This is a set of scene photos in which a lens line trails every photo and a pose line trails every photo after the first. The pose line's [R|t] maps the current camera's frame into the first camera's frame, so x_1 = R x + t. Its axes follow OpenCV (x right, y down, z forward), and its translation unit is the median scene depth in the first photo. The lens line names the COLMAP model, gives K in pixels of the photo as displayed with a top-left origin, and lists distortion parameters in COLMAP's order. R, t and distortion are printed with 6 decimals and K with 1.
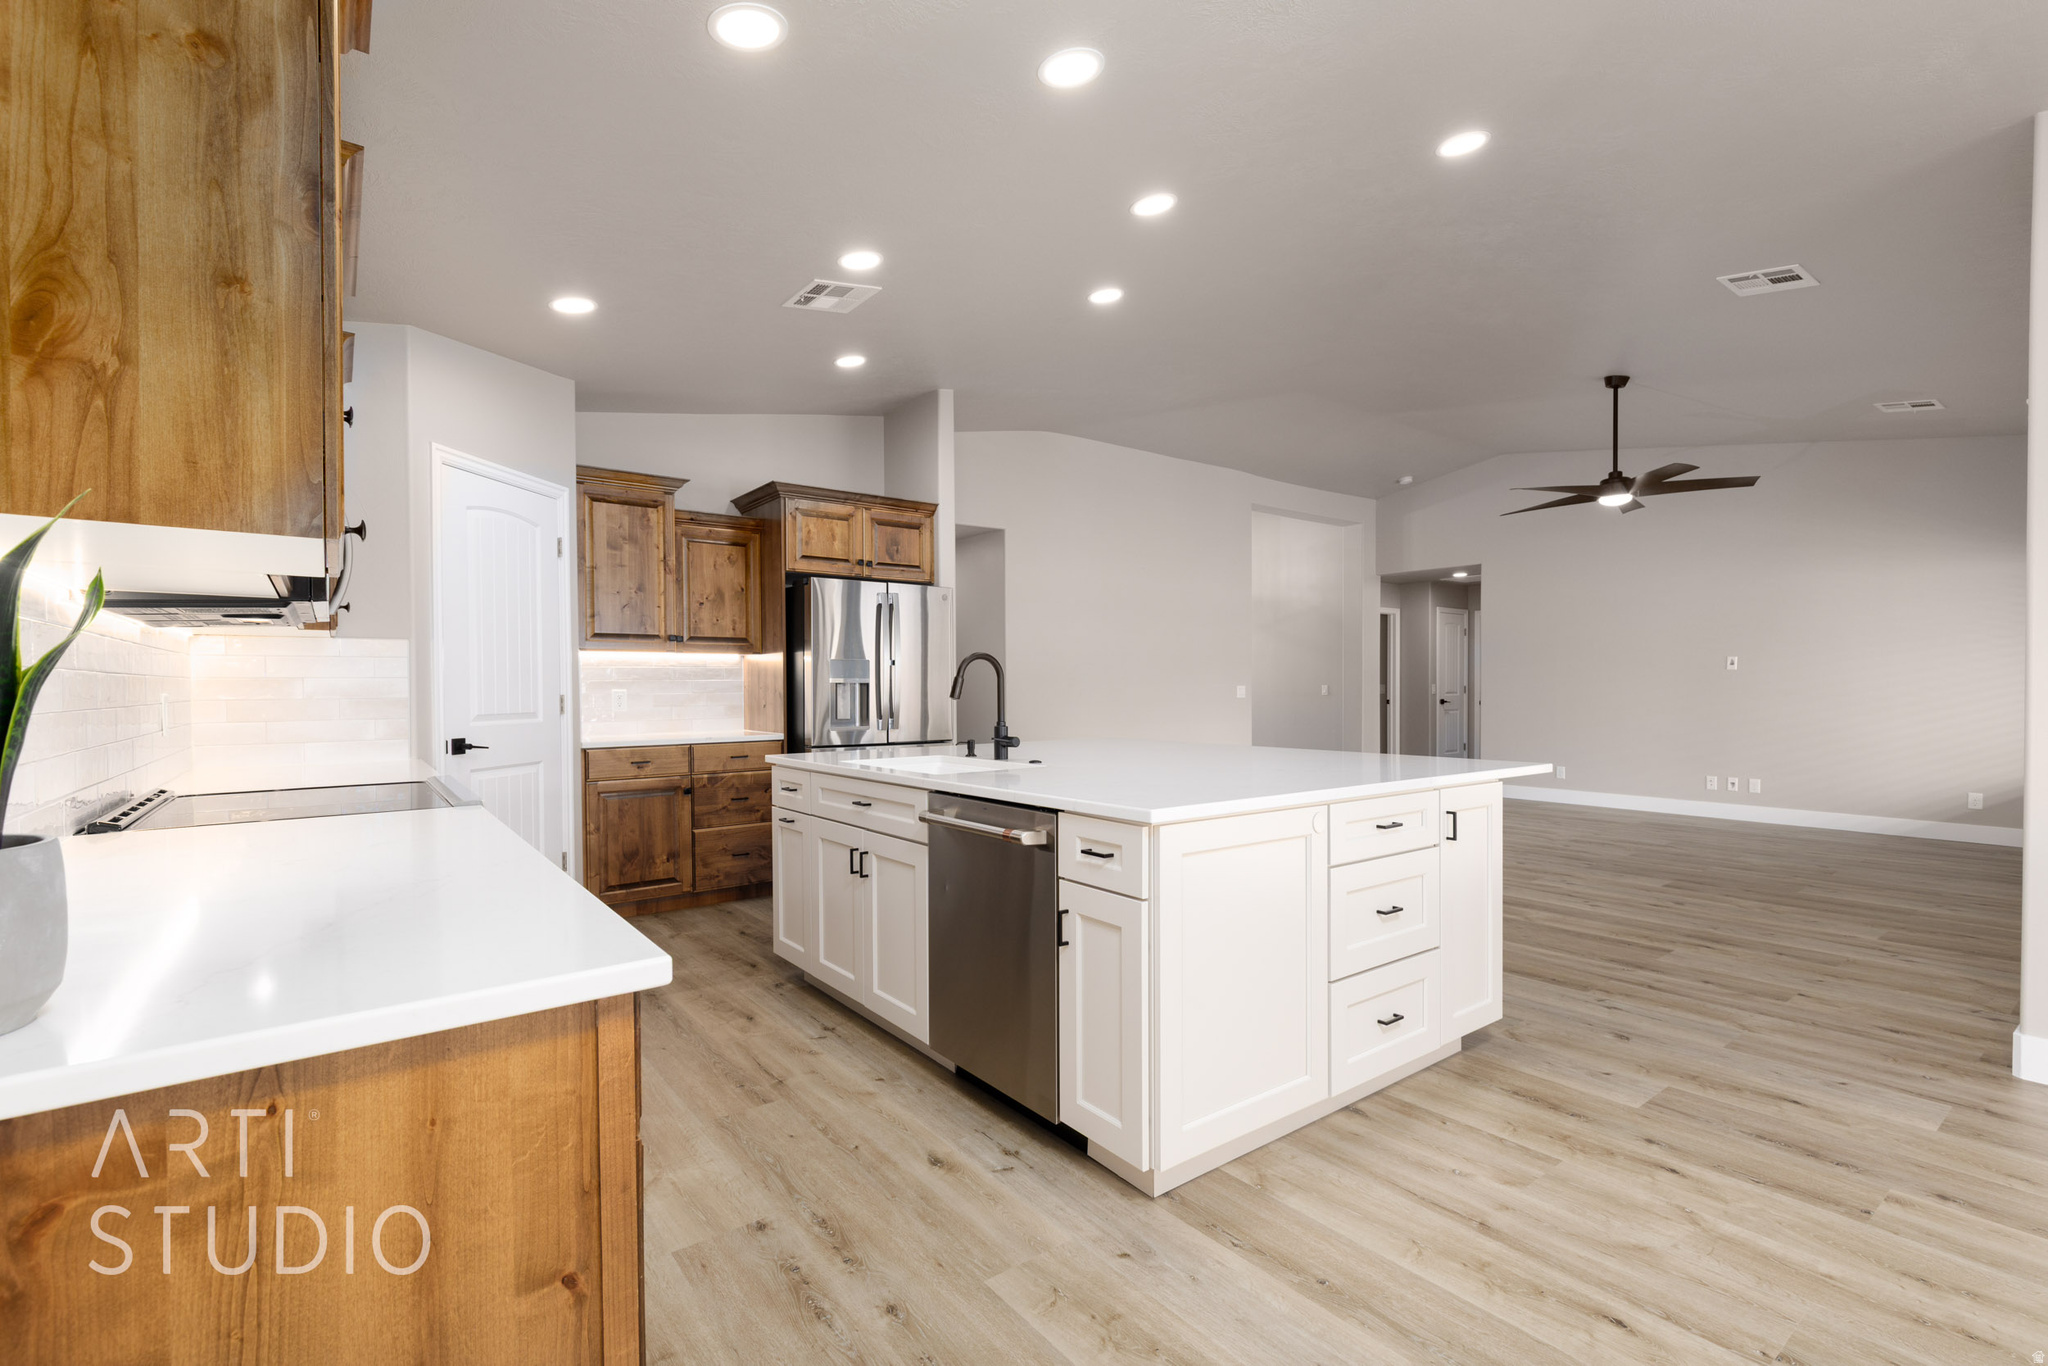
lens RADIAL K [[917.6, 0, 1033.0], [0, 917.6, 694.7], [0, 0, 1]] dist [0.011893, -0.000274]
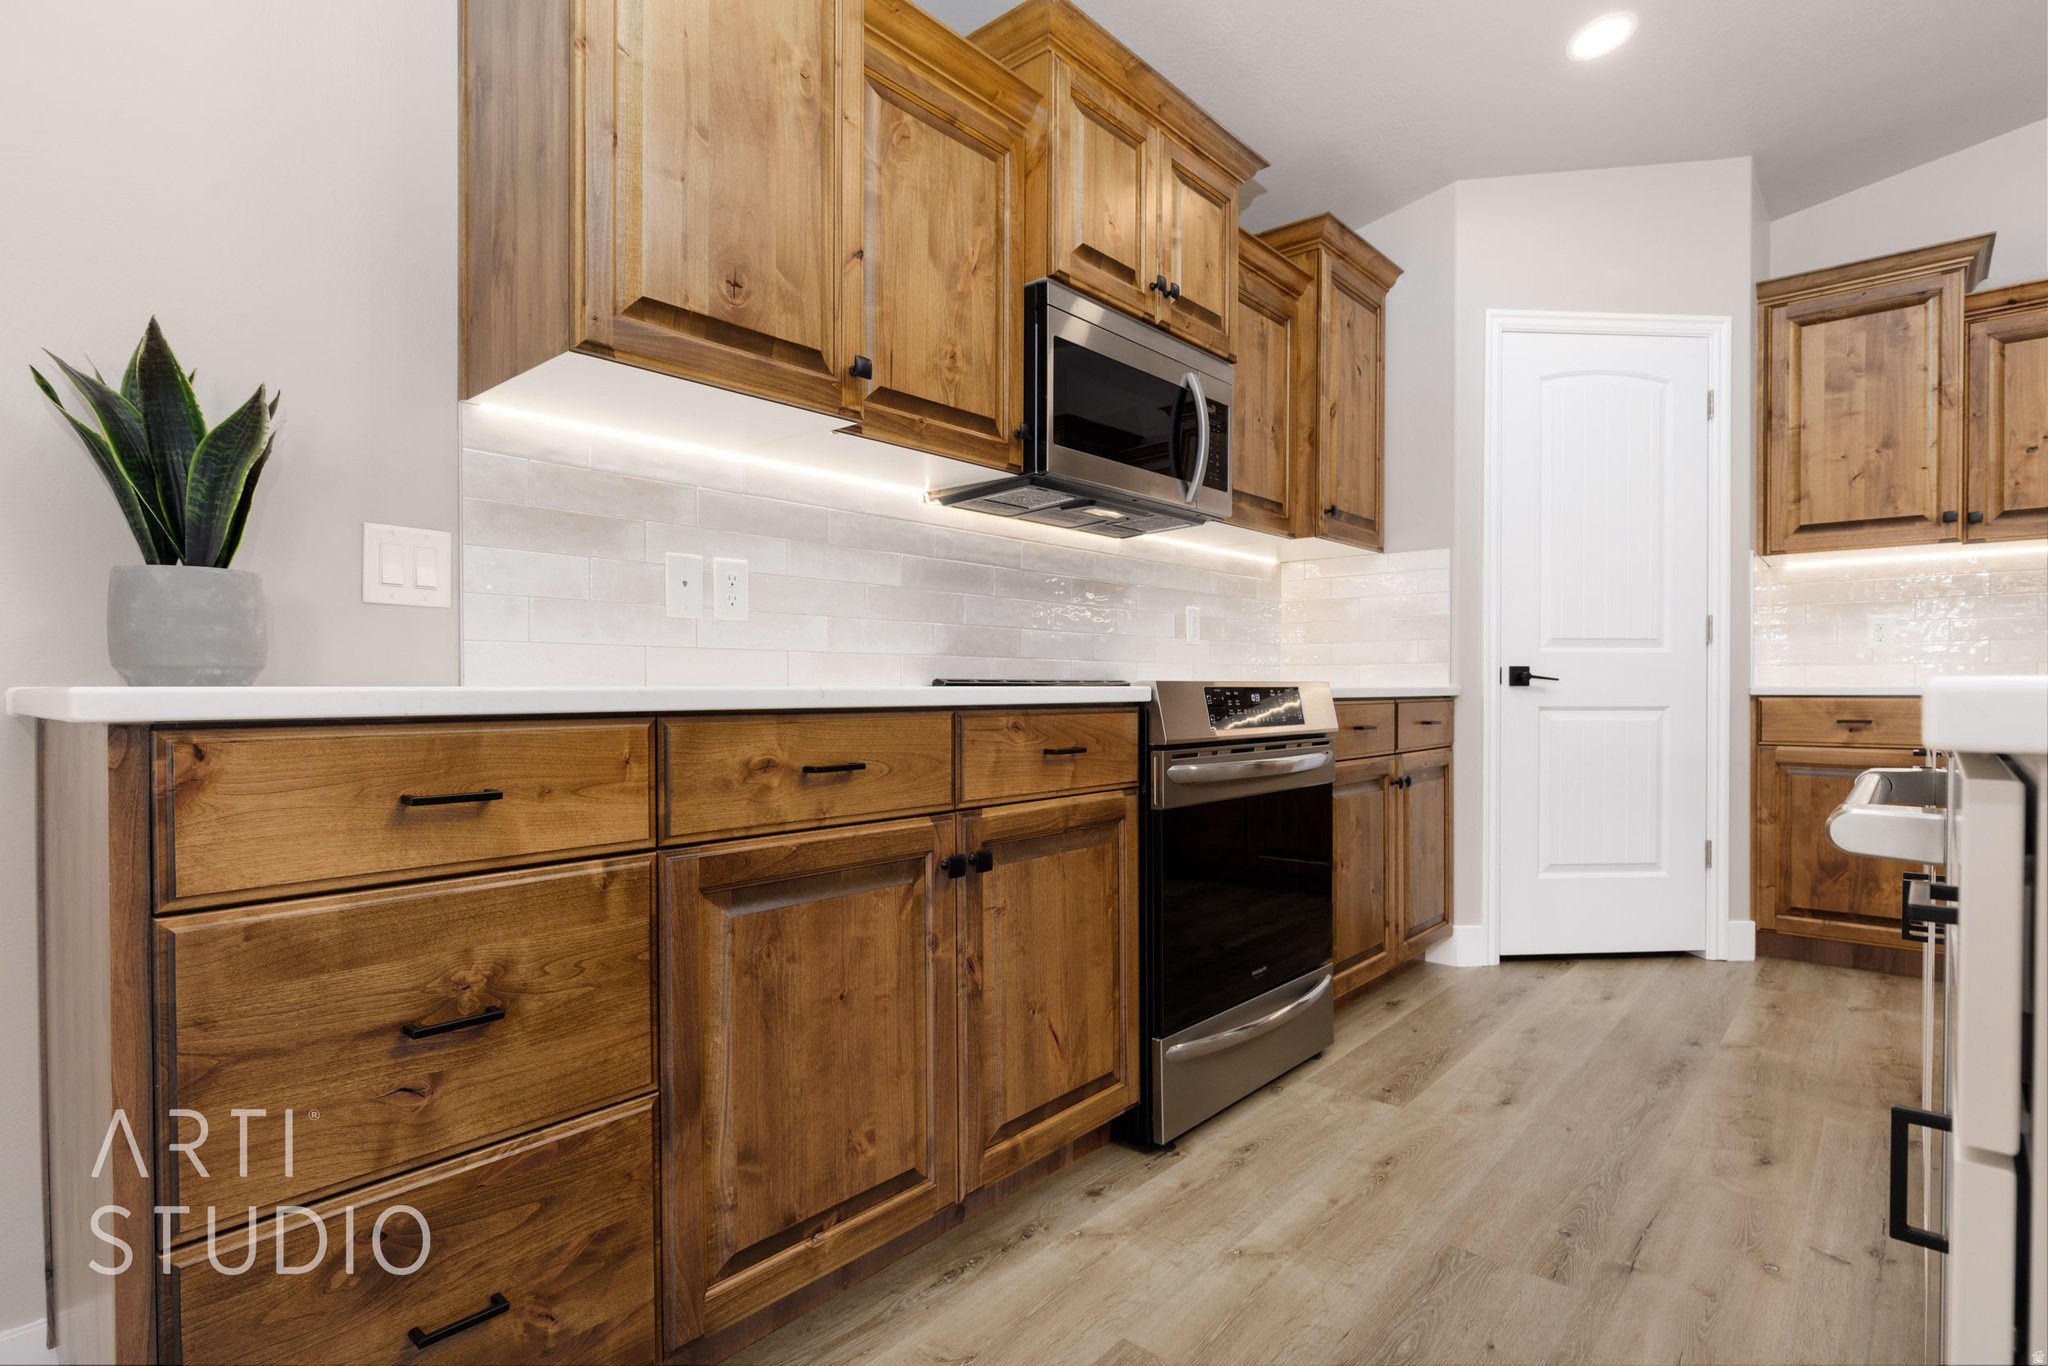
lens RADIAL K [[1001.3, 0, 1045.1], [0, 1001.3, 697.3], [0, 0, 1]] dist [-0.001927, -0.000003]
pose [[0.197642, 0.012903, -0.980189, 0.128208], [-0.010373, 0.999885, 0.011071, 0.056188], [0.980219, 0.007979, 0.197753, 0.337620]]
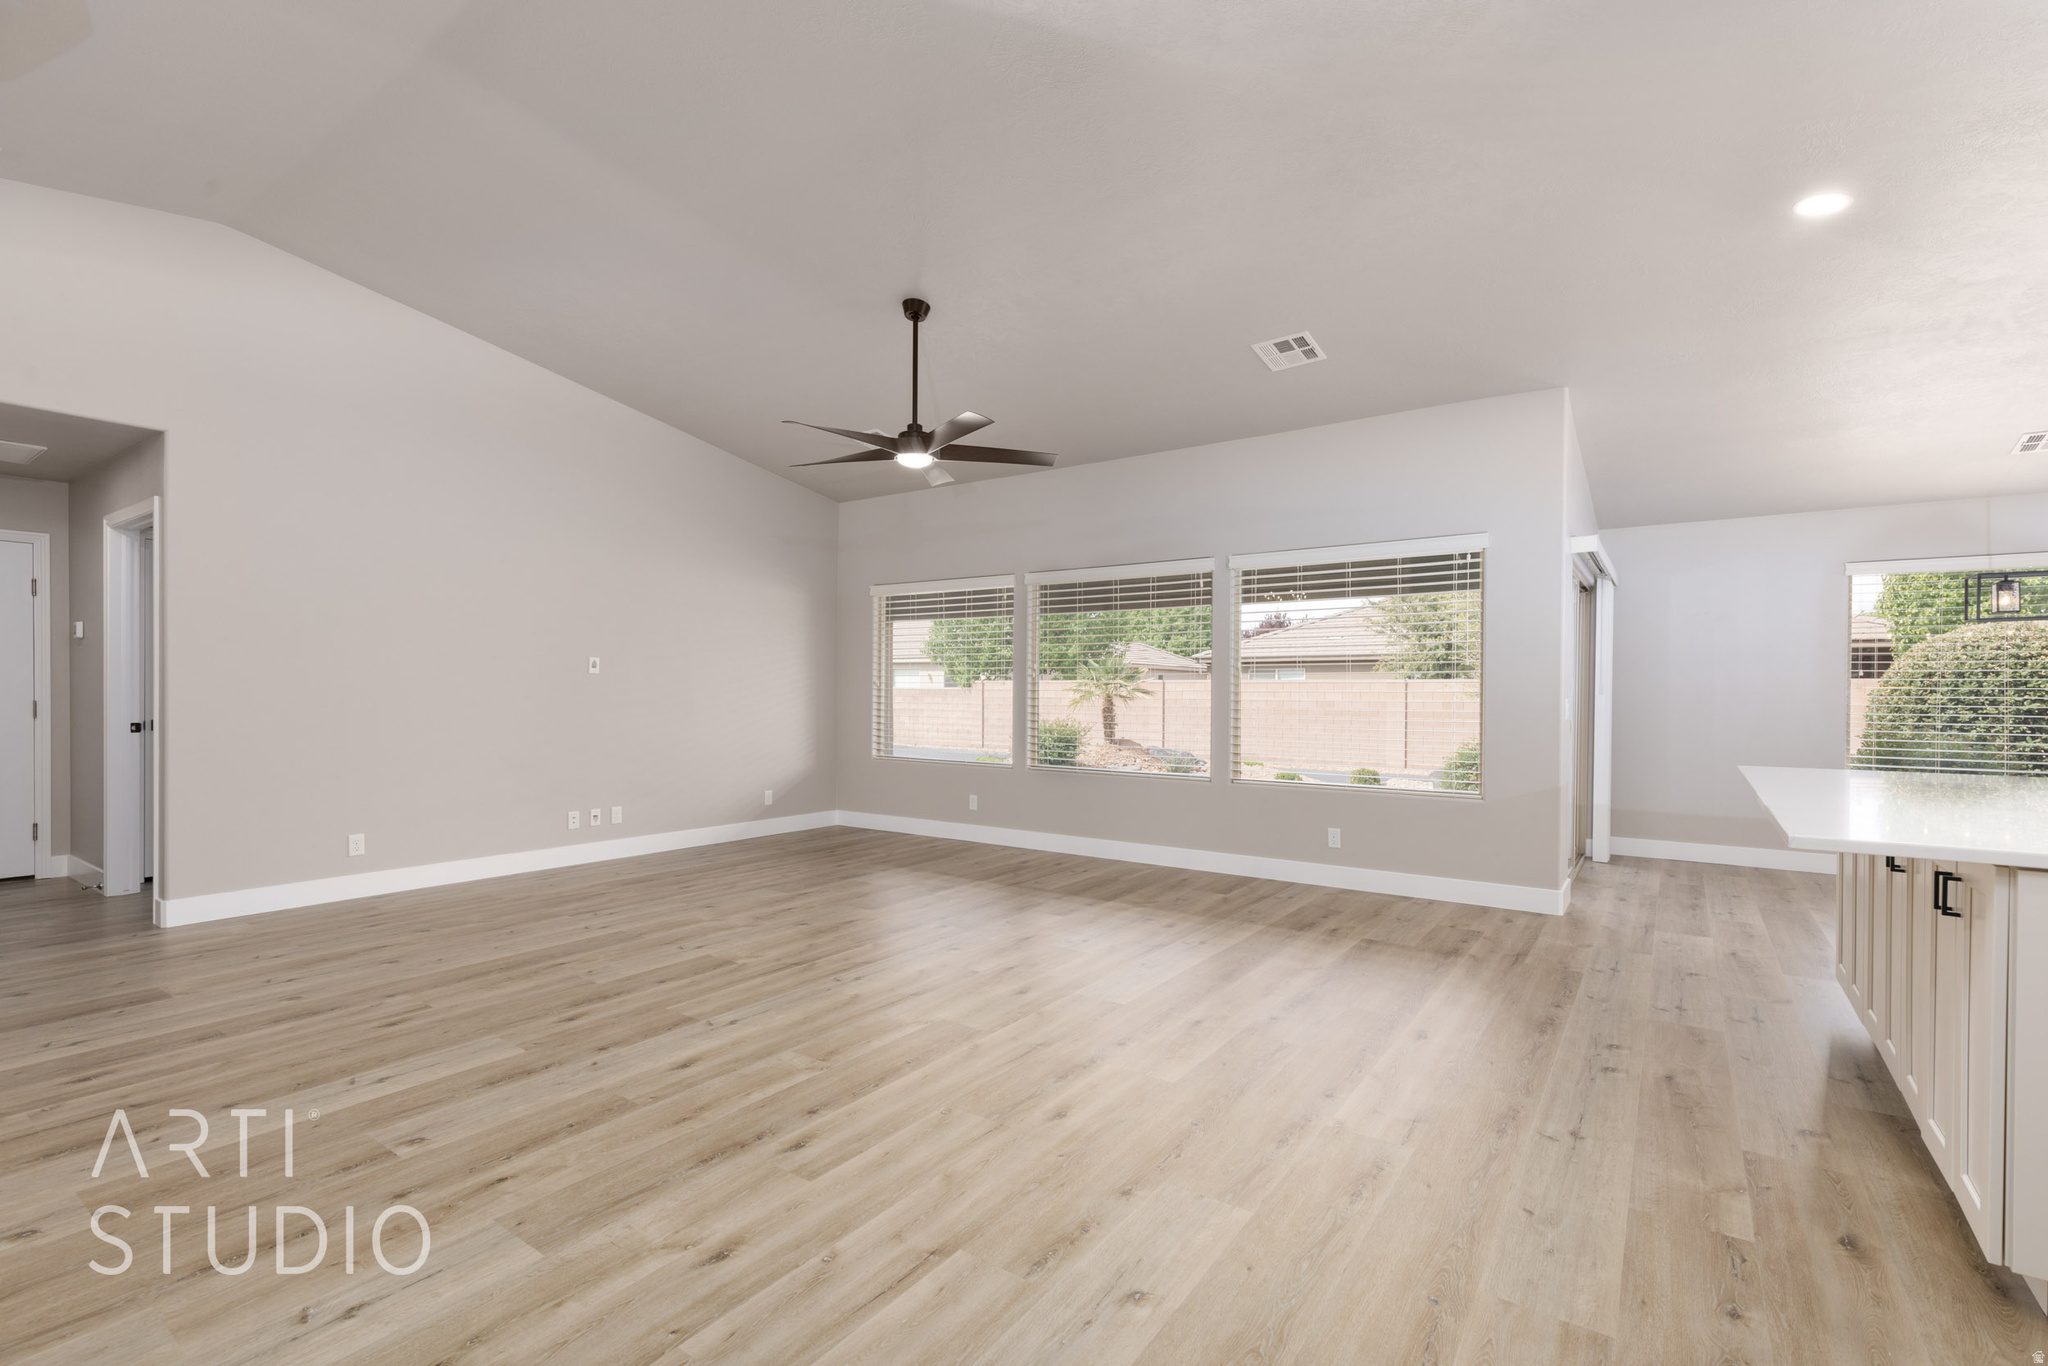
lens RADIAL K [[914.2, 0, 1050.5], [0, 914.2, 699.3], [0, 0, 1]] dist [0.000413, 0.000117]
pose [[-0.307314, -0.005106, 0.951594, -0.196023], [0.004450, 0.999967, 0.006803, -0.014608], [-0.951598, 0.006325, -0.307281, 1.506170]]
